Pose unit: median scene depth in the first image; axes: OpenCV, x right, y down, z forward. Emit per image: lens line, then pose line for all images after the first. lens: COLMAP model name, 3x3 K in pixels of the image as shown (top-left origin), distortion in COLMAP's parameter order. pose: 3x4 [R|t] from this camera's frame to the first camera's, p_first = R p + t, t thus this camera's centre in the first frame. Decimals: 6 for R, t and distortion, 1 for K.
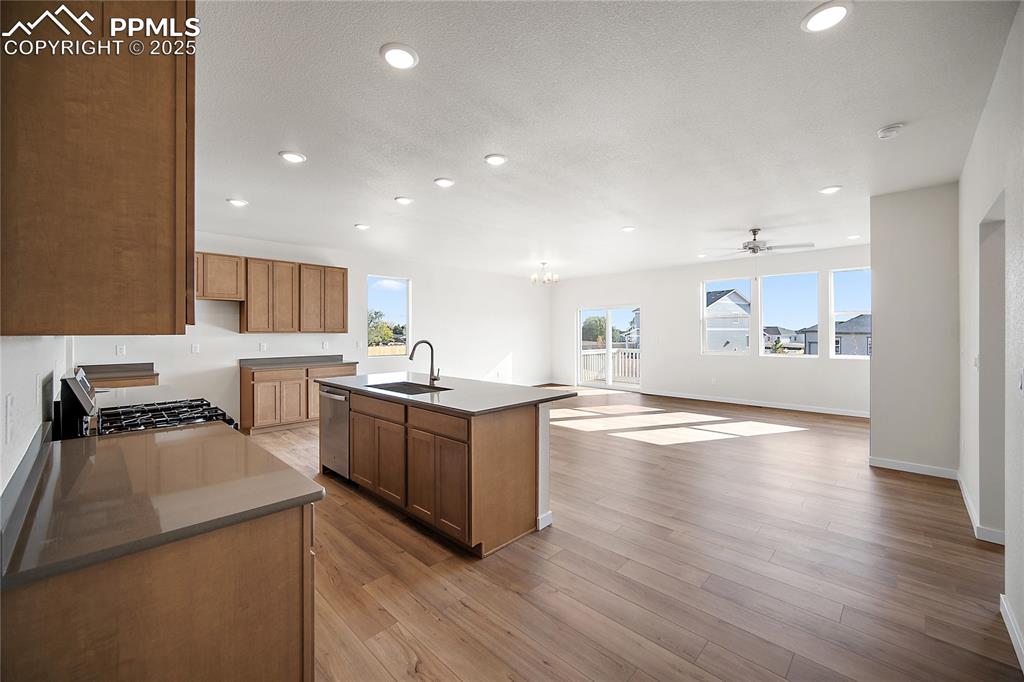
lens RADIAL K [[409.1, 0, 514.3], [0, 409.1, 334.0], [0, 0, 1]] dist [0.000241, 0.000109]
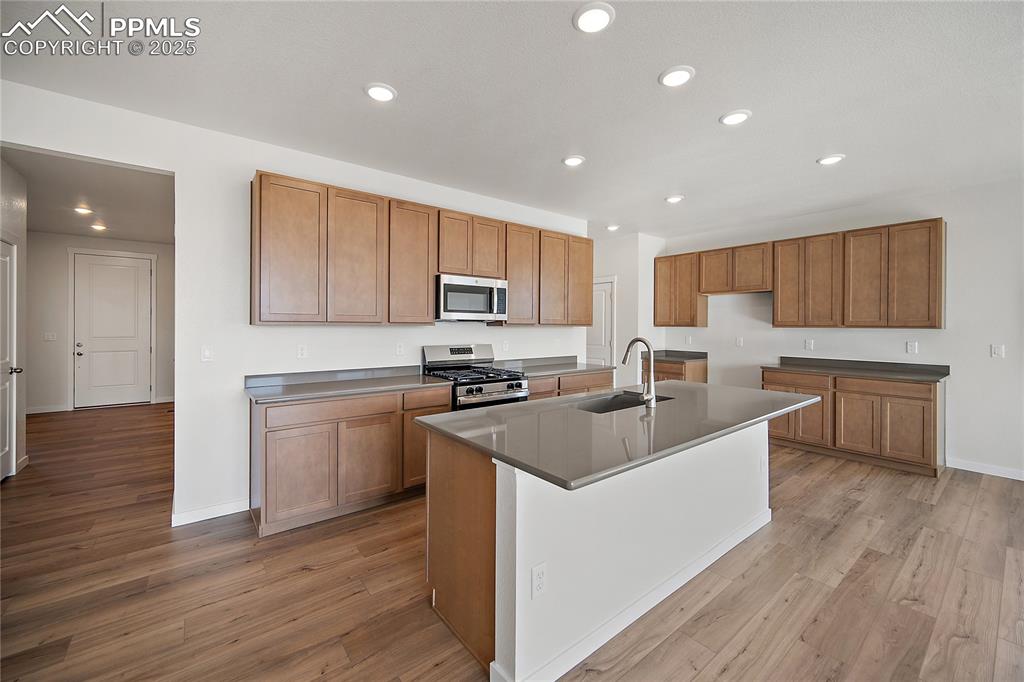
lens RADIAL K [[409.1, 0, 503.1], [0, 409.1, 322.6], [0, 0, 1]] dist [0.000241, 0.000109]
pose [[-0.143365, -0.002228, -0.989667, 0.215435], [-0.010001, 0.999950, -0.000803, -0.003291], [0.989619, 0.009783, -0.143380, 0.385855]]
